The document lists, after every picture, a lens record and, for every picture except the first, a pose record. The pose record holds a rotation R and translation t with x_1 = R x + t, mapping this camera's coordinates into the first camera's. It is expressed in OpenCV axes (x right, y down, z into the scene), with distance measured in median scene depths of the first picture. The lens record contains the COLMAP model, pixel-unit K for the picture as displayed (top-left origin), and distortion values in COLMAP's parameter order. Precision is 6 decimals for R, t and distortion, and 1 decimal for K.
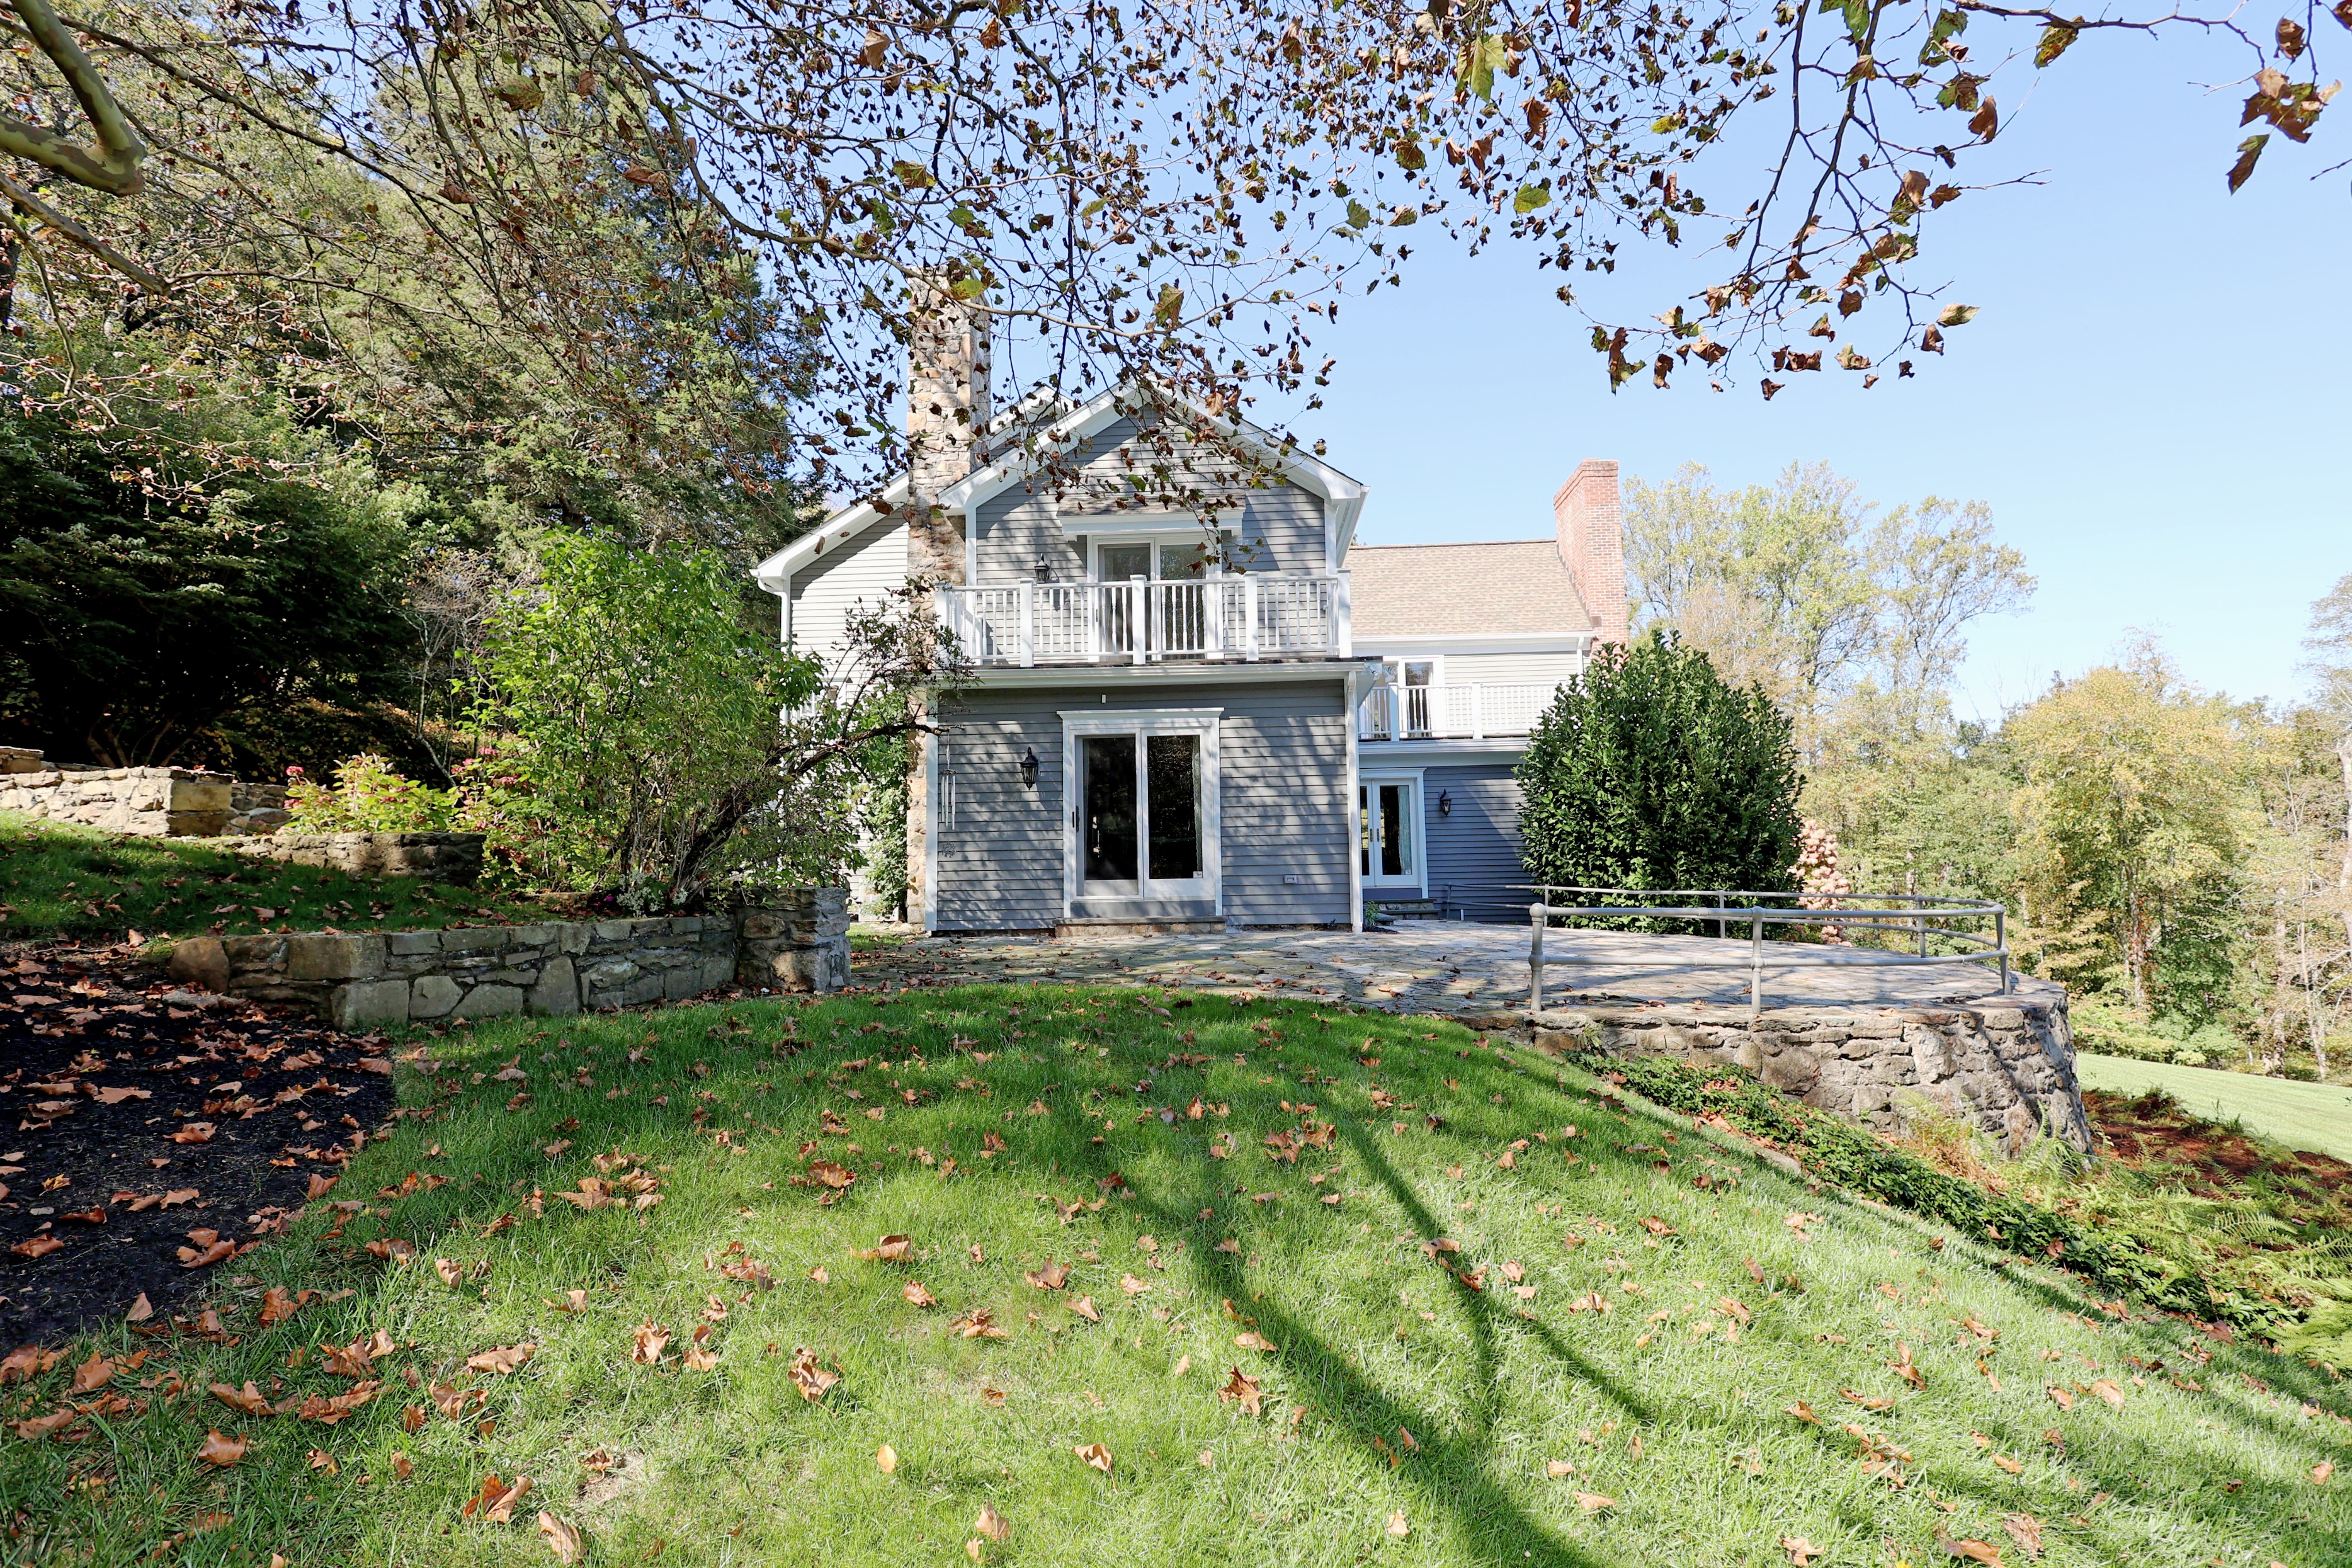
lens RADIAL K [[1080.7, 0, 1191.1], [0, 1080.7, 781.6], [0, 0, 1]] dist [-0.001034, 0.001054]
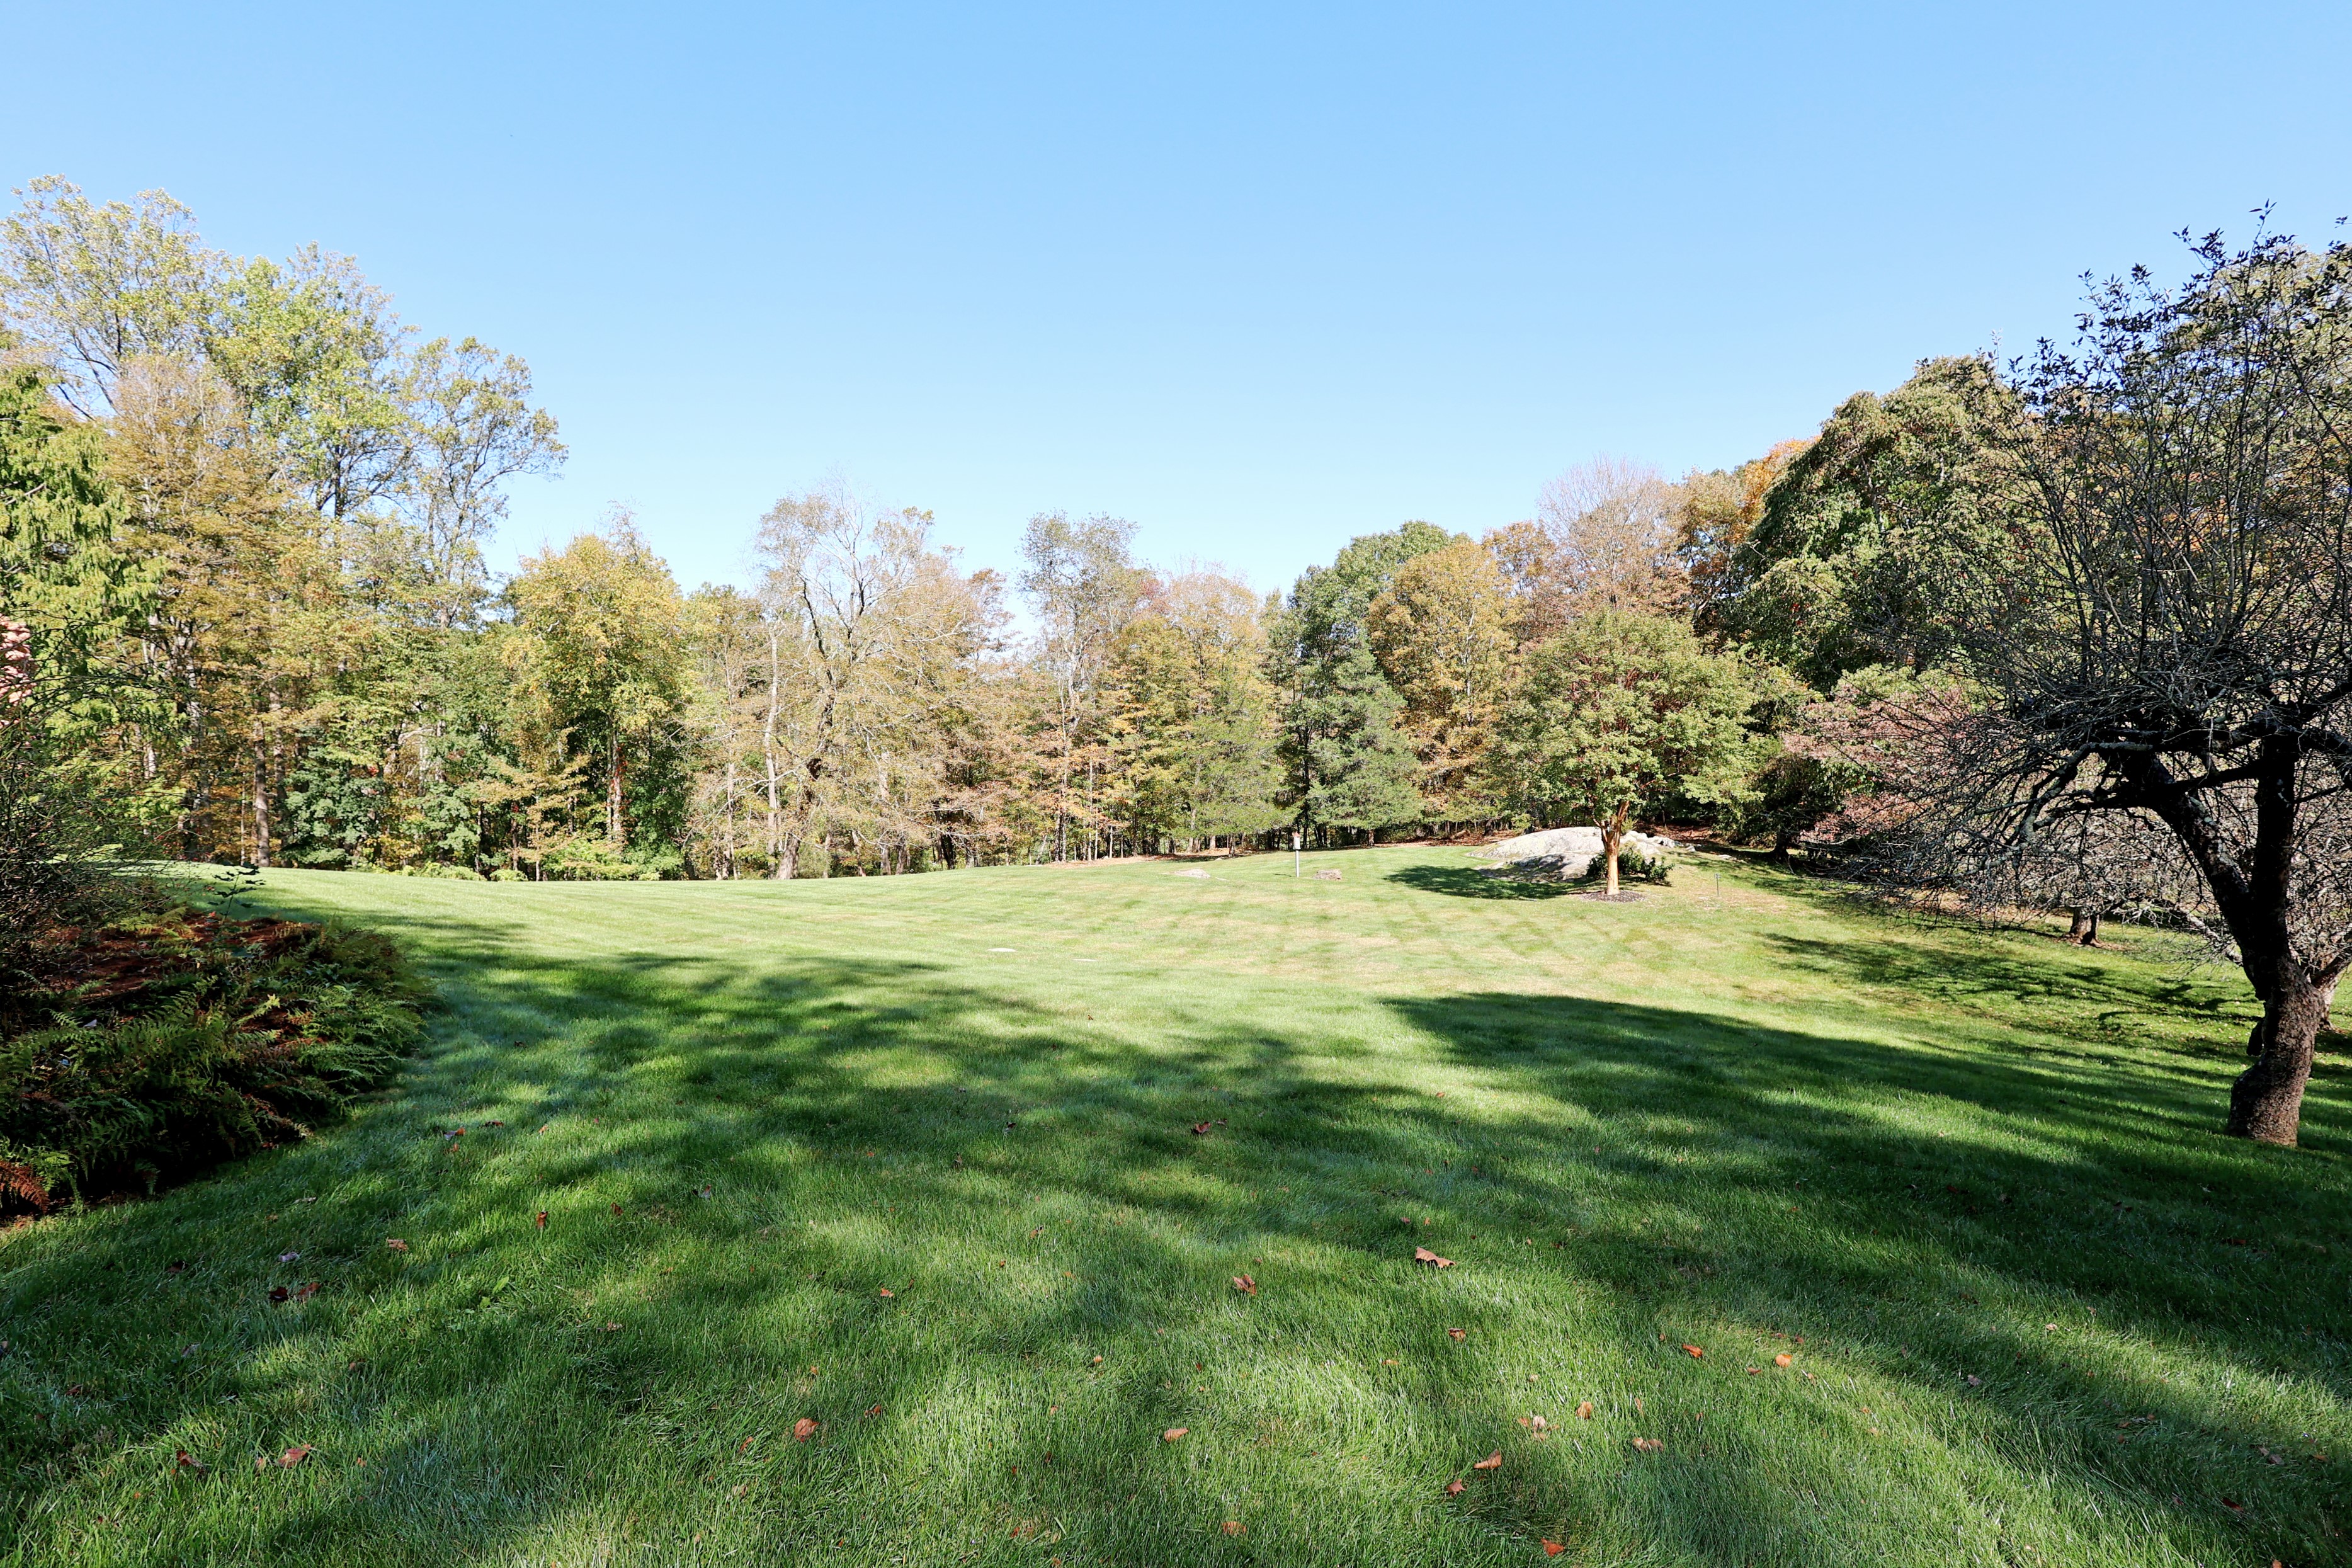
lens RADIAL K [[1080.7, 0, 1171.9], [0, 1080.7, 779.2], [0, 0, 1]] dist [-0.001034, 0.001054]
pose [[0.439693, -0.036523, 0.897405, 0.110749], [-0.069009, 0.994845, 0.074301, 0.019593], [-0.895493, -0.094599, 0.434906, -0.027764]]
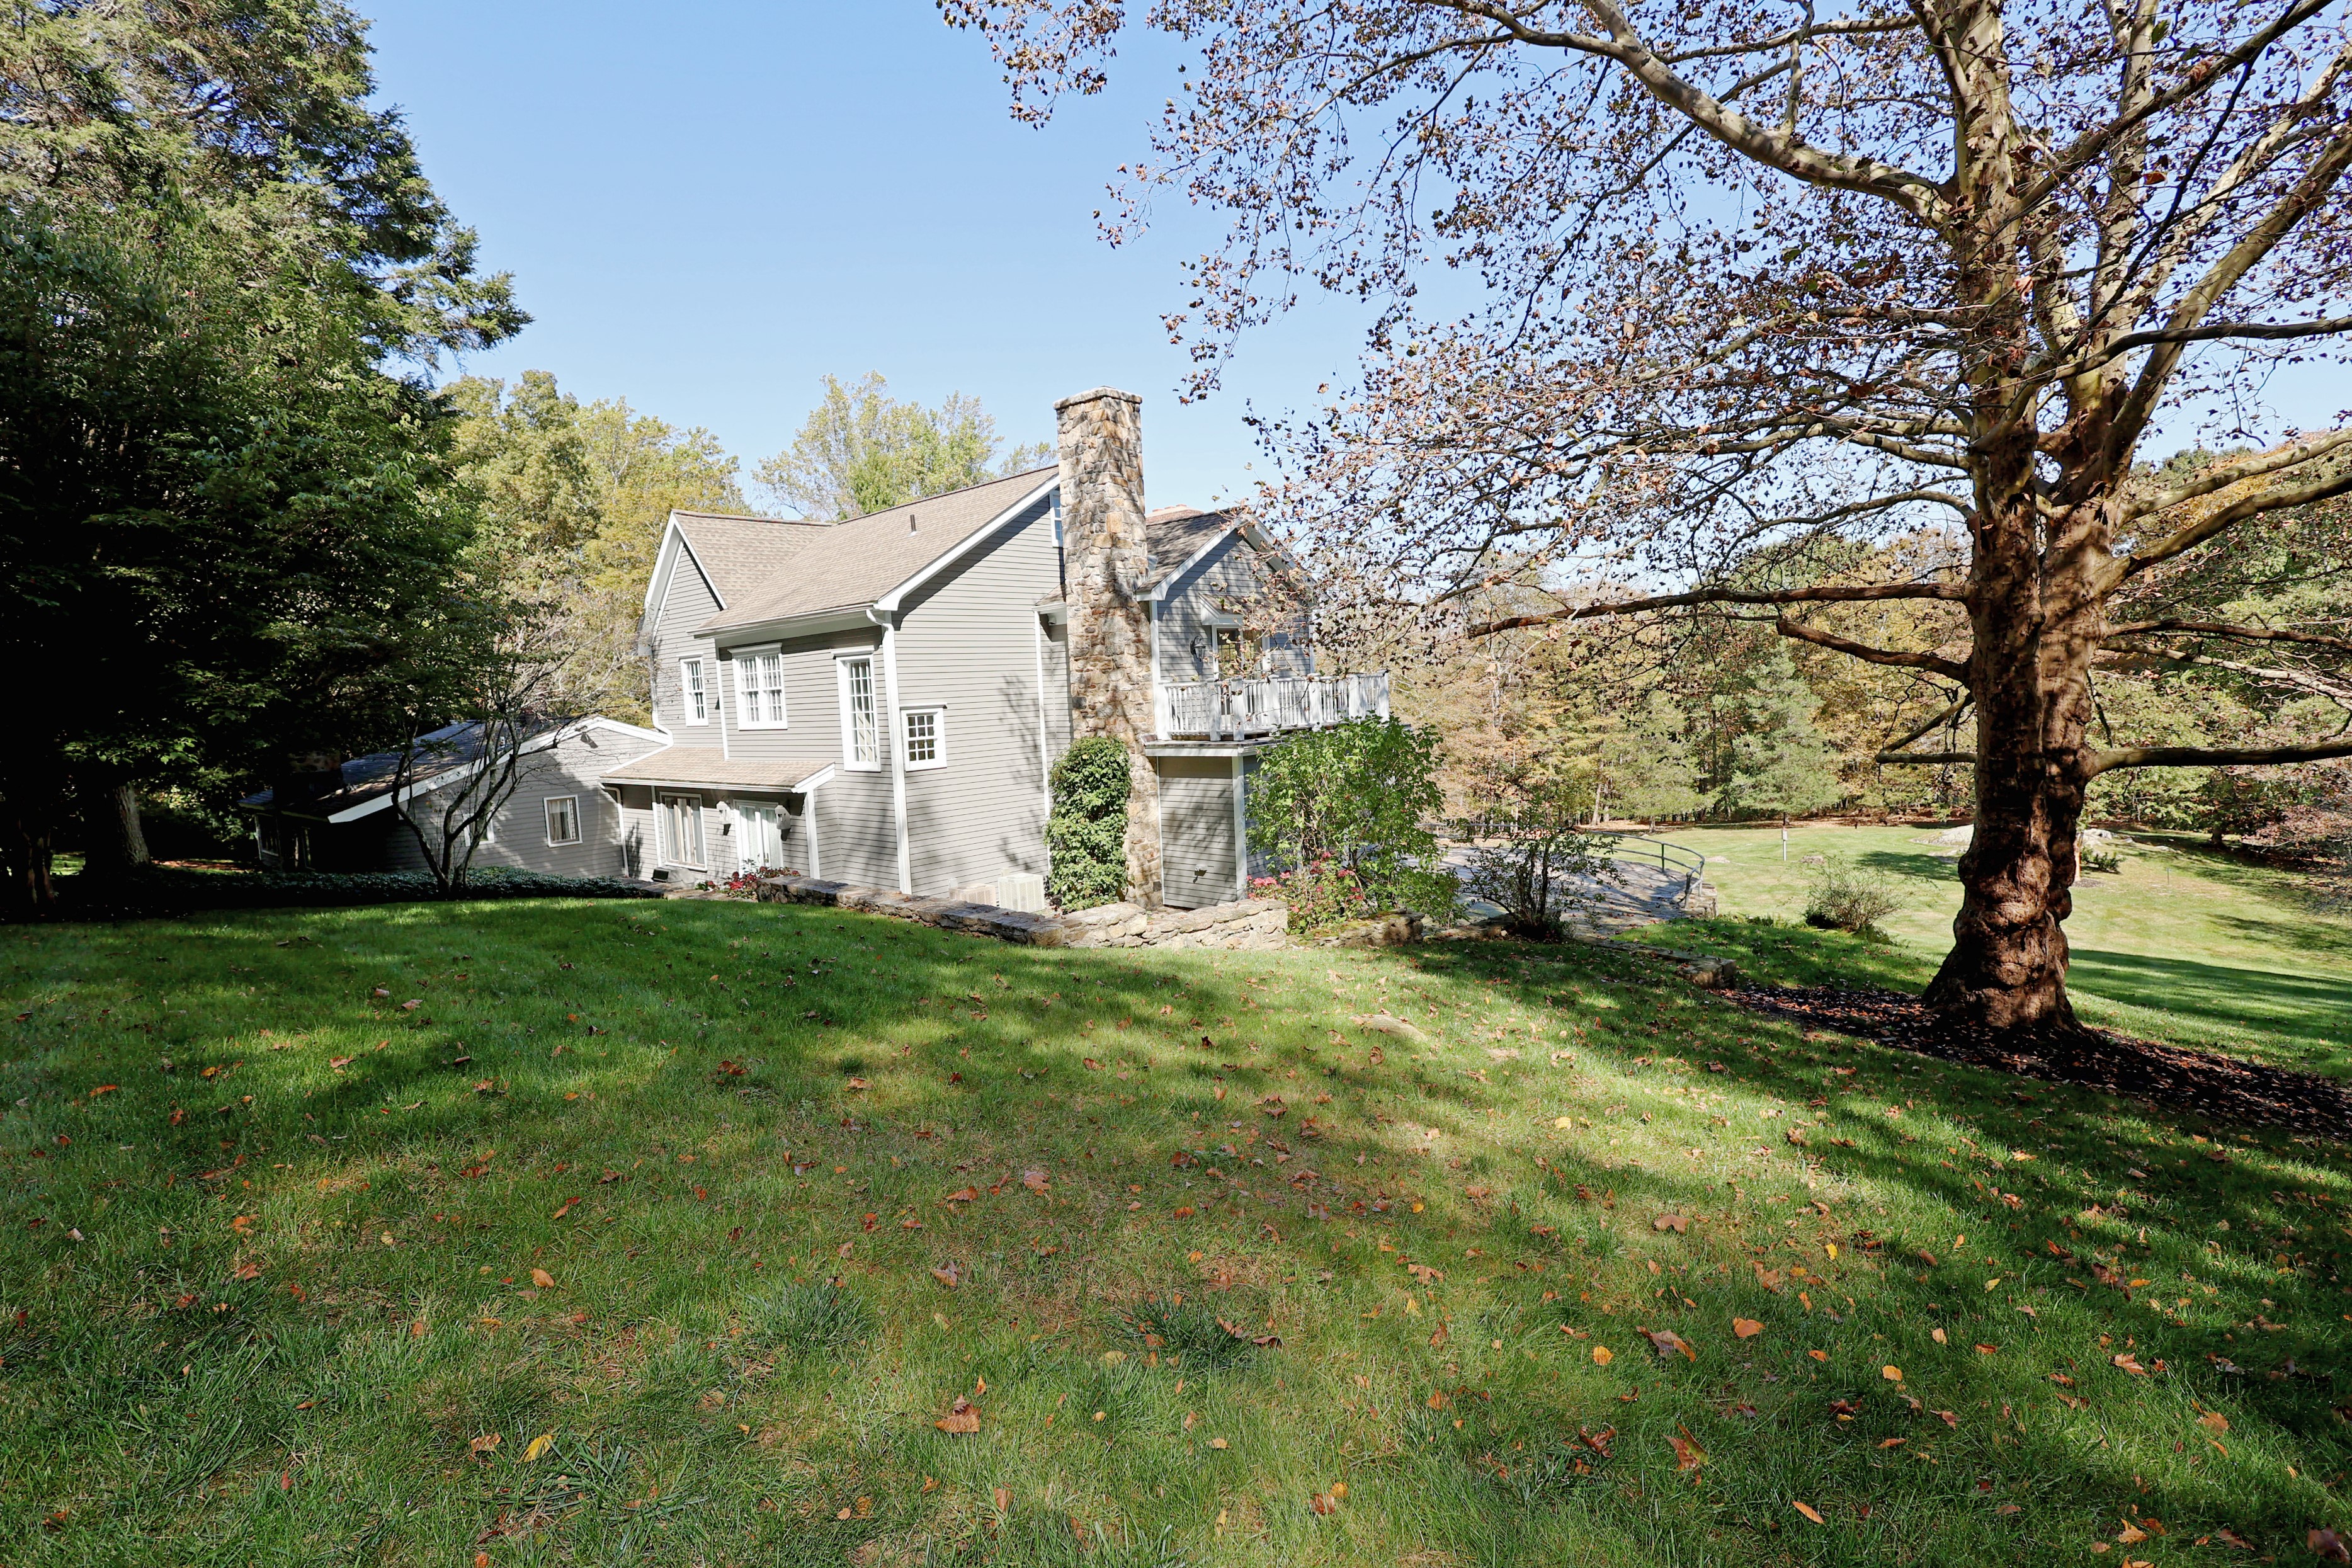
lens RADIAL K [[1080.7, 0, 1178.8], [0, 1080.7, 792.4], [0, 0, 1]] dist [-0.001034, 0.001054]
pose [[0.632571, -0.090445, 0.769204, -0.341651], [-0.033398, 0.989049, 0.143760, -0.058219], [-0.773782, -0.116628, 0.622623, 0.037485]]
